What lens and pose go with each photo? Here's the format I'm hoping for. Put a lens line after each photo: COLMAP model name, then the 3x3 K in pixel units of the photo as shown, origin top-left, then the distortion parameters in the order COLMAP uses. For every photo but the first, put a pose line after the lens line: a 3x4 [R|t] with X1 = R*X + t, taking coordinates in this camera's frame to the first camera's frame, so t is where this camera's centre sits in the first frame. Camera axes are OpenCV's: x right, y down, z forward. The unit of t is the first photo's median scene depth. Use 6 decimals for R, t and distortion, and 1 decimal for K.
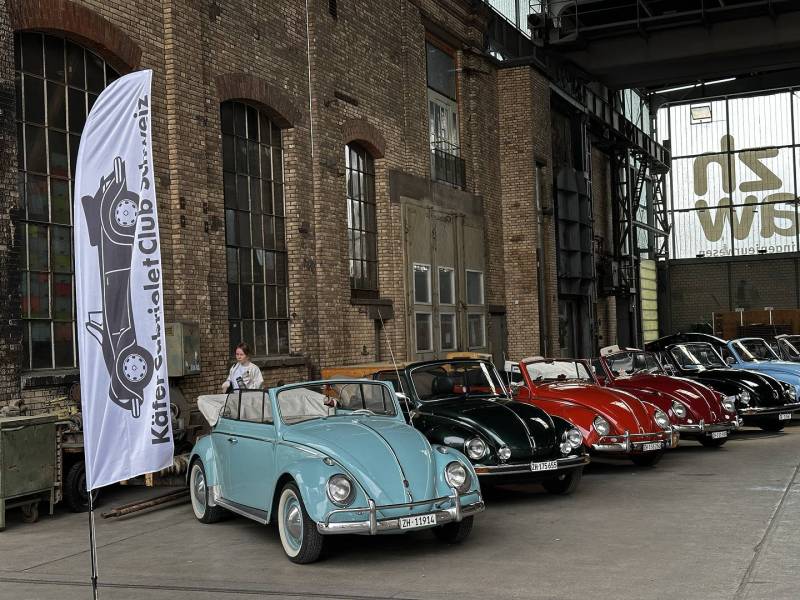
lens RADIAL K [[1111.5, 0, 400.0], [0, 1111.5, 300.0], [0, 0, 1]] dist [0.210101, -0.434794]
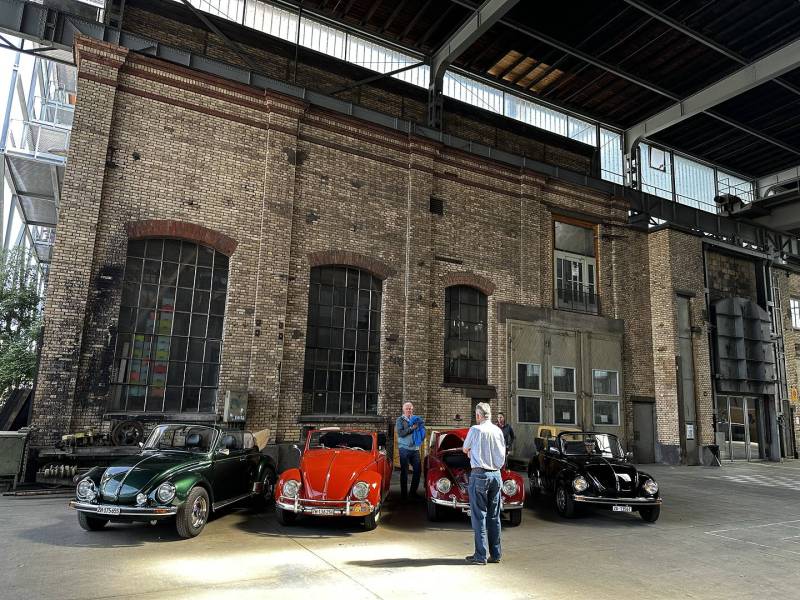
lens RADIAL K [[556.5, 0, 400.0], [0, 556.5, 300.0], [0, 0, 1]] dist [0.116747, -0.168719]
pose [[0.785603, -0.051394, -0.616593, 0.151920], [-0.041609, 0.989900, -0.135524, -0.003097], [0.617331, 0.132124, 0.775530, 0.125307]]
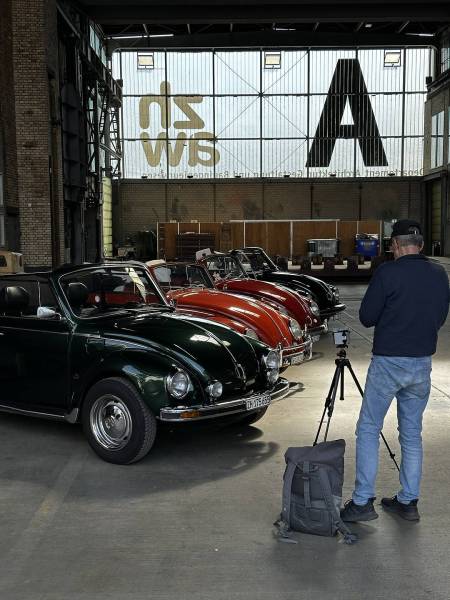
lens RADIAL K [[833.6, 0, 225.0], [0, 833.6, 300.0], [0, 0, 1]] dist [0.210101, -0.434794]
pose [[0.917894, -0.001124, 0.396823, -0.023808], [-0.040069, 0.994622, 0.095503, 0.004155], [-0.394797, -0.103562, 0.912913, 0.091424]]
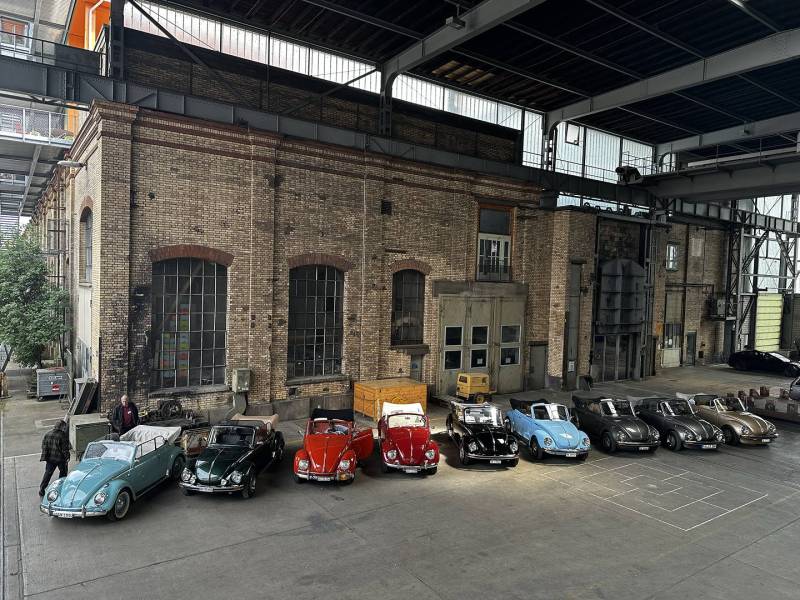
lens RADIAL K [[556.5, 0, 400.0], [0, 556.5, 300.0], [0, 0, 1]] dist [0.116747, -0.168719]
pose [[0.844310, 0.078839, -0.530024, 0.197962], [-0.044289, 0.996000, 0.077601, -0.065177], [0.534022, -0.042045, 0.844425, 0.046032]]
